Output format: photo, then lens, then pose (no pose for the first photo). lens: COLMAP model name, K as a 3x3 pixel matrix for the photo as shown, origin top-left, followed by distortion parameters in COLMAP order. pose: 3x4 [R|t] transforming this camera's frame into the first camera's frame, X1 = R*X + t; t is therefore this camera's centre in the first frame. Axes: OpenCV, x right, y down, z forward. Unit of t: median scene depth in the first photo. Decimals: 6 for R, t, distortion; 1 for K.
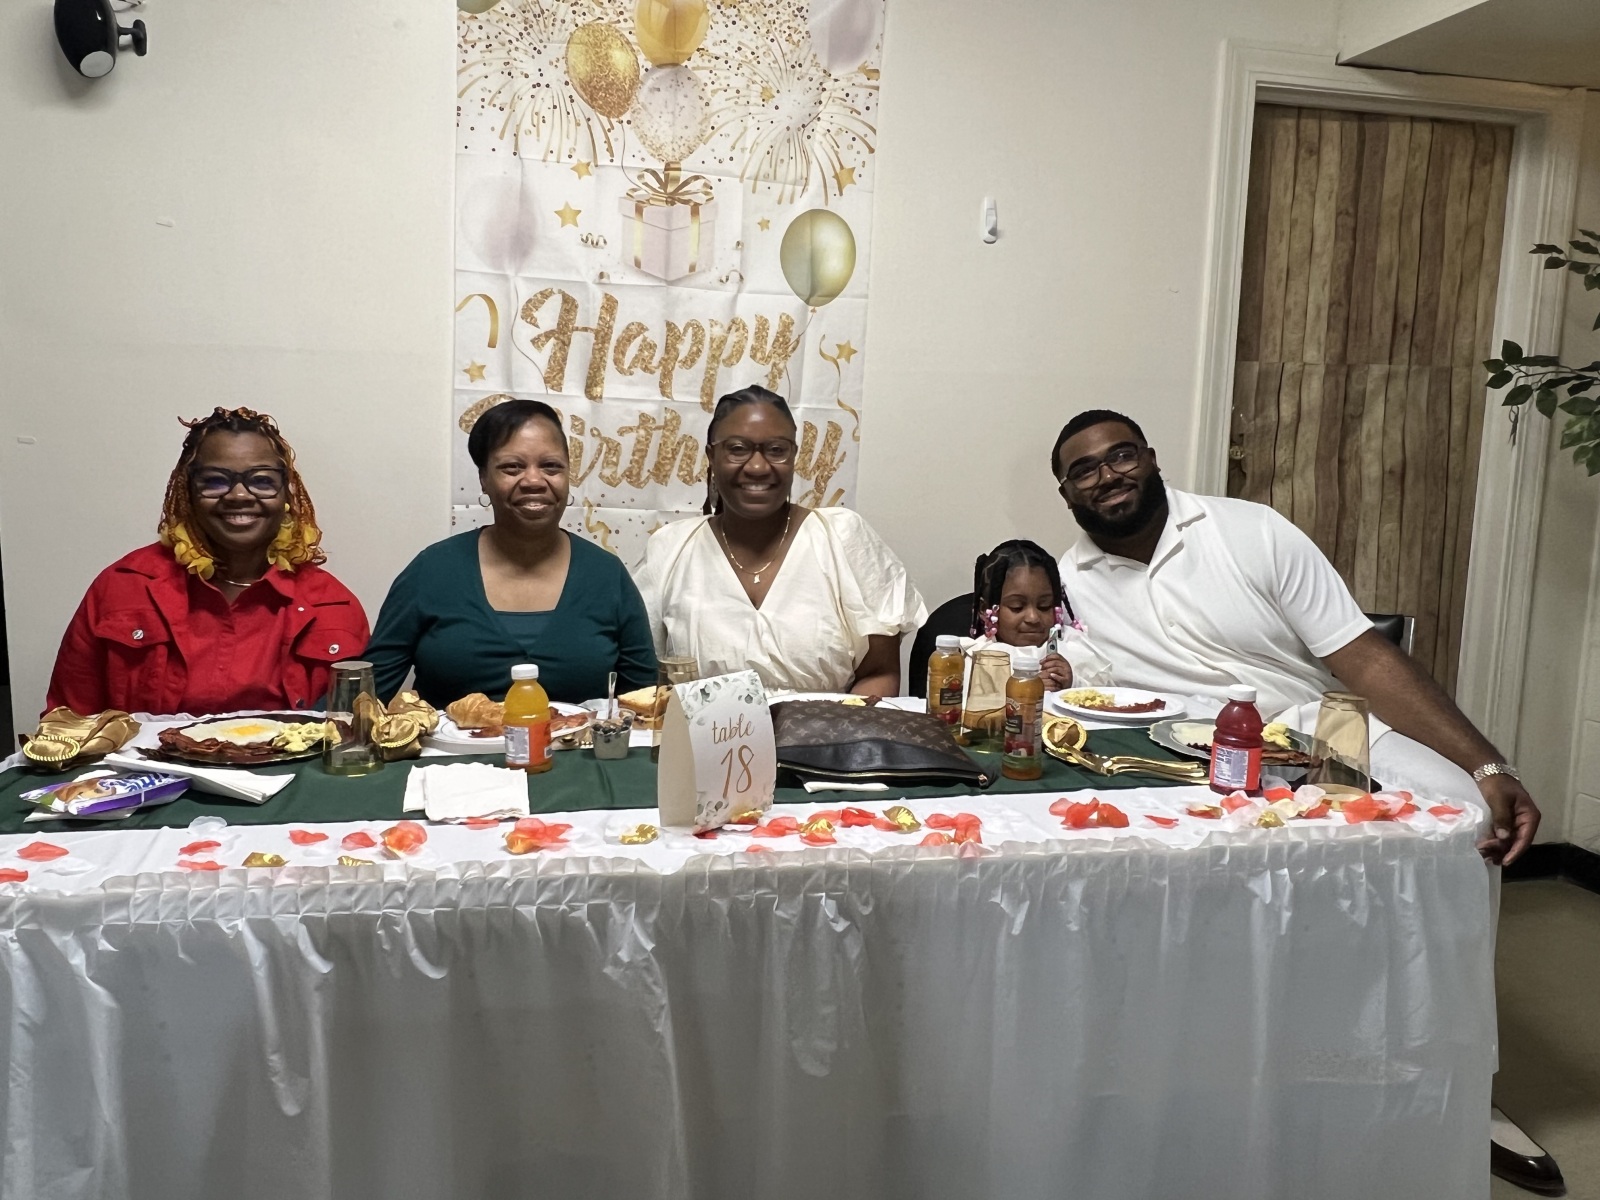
lens RADIAL K [[1205.5, 0, 800.0], [0, 1205.5, 600.0], [0, 0, 1]] dist [0.003347, -0.000831]
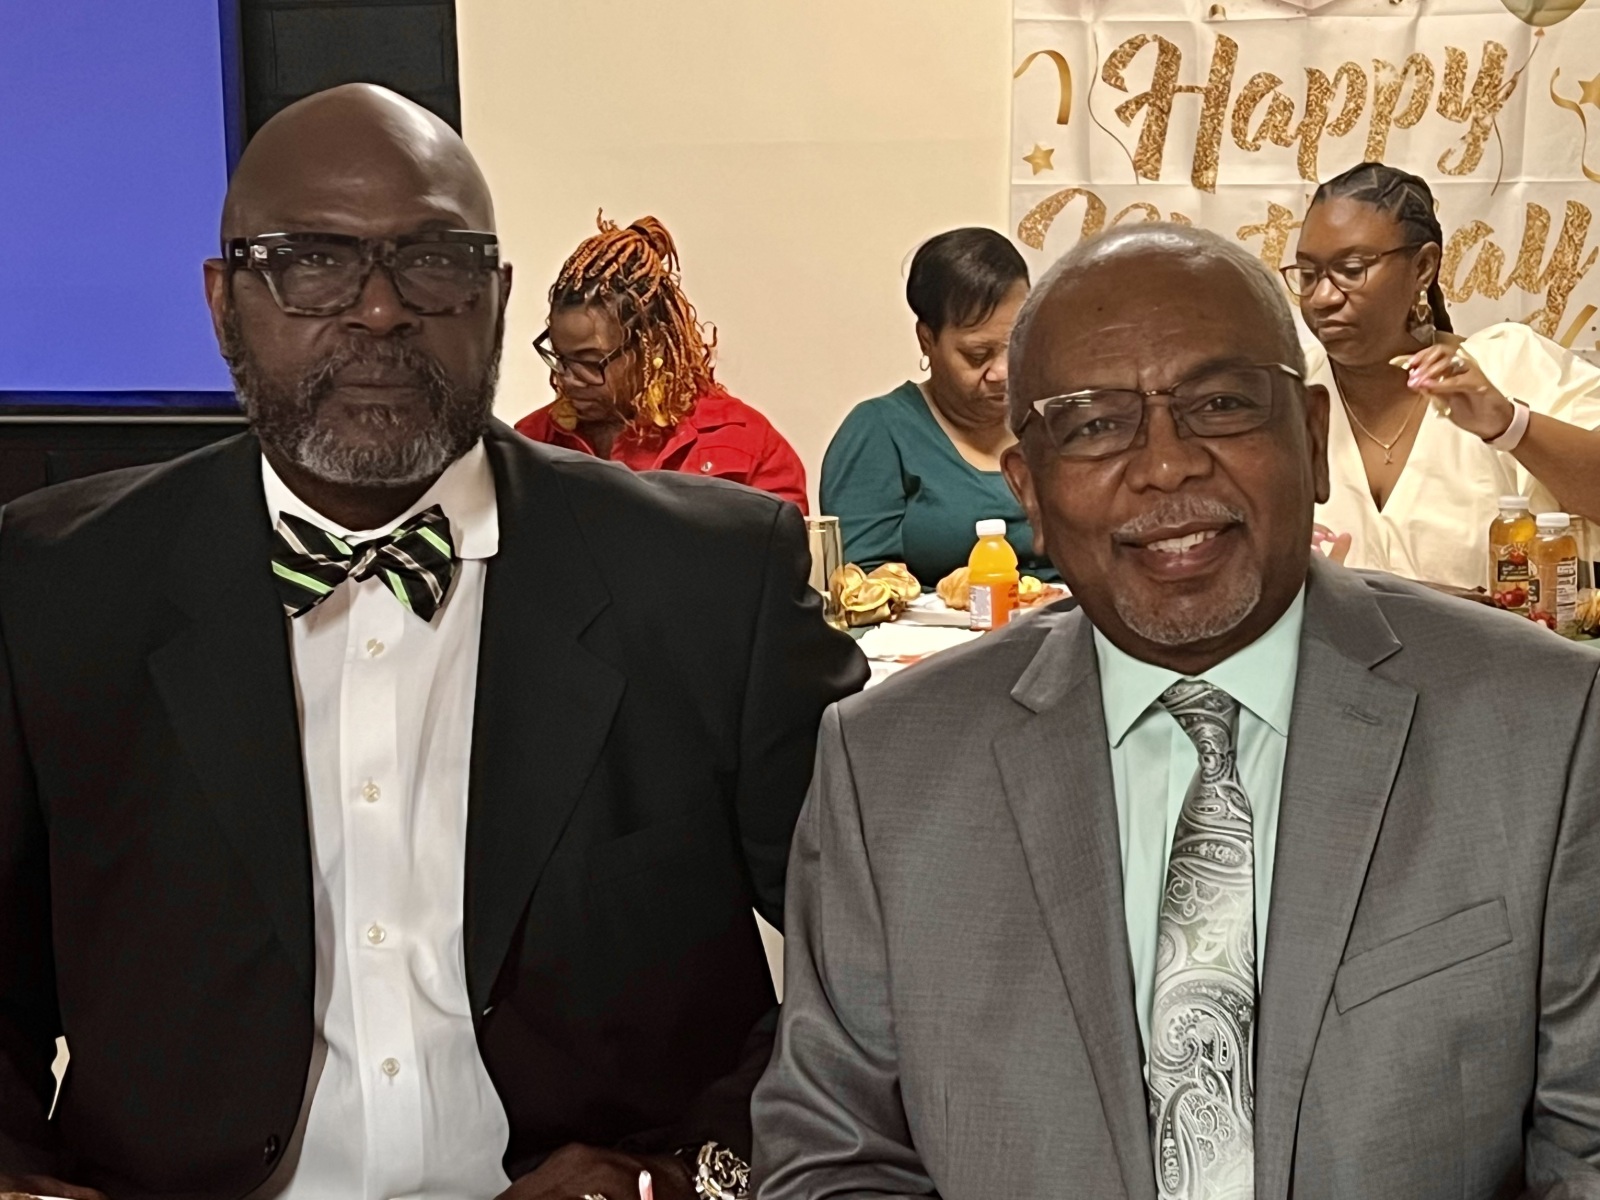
lens RADIAL K [[2553.8, 0, 800.0], [0, 2553.8, 600.0], [0, 0, 1]] dist [-0.012547, 0.022040]
pose [[0.903681, 0.017535, -0.427847, 0.252596], [-0.008222, 0.999688, 0.023605, 0.037904], [0.428127, -0.017814, 0.903543, -0.433890]]
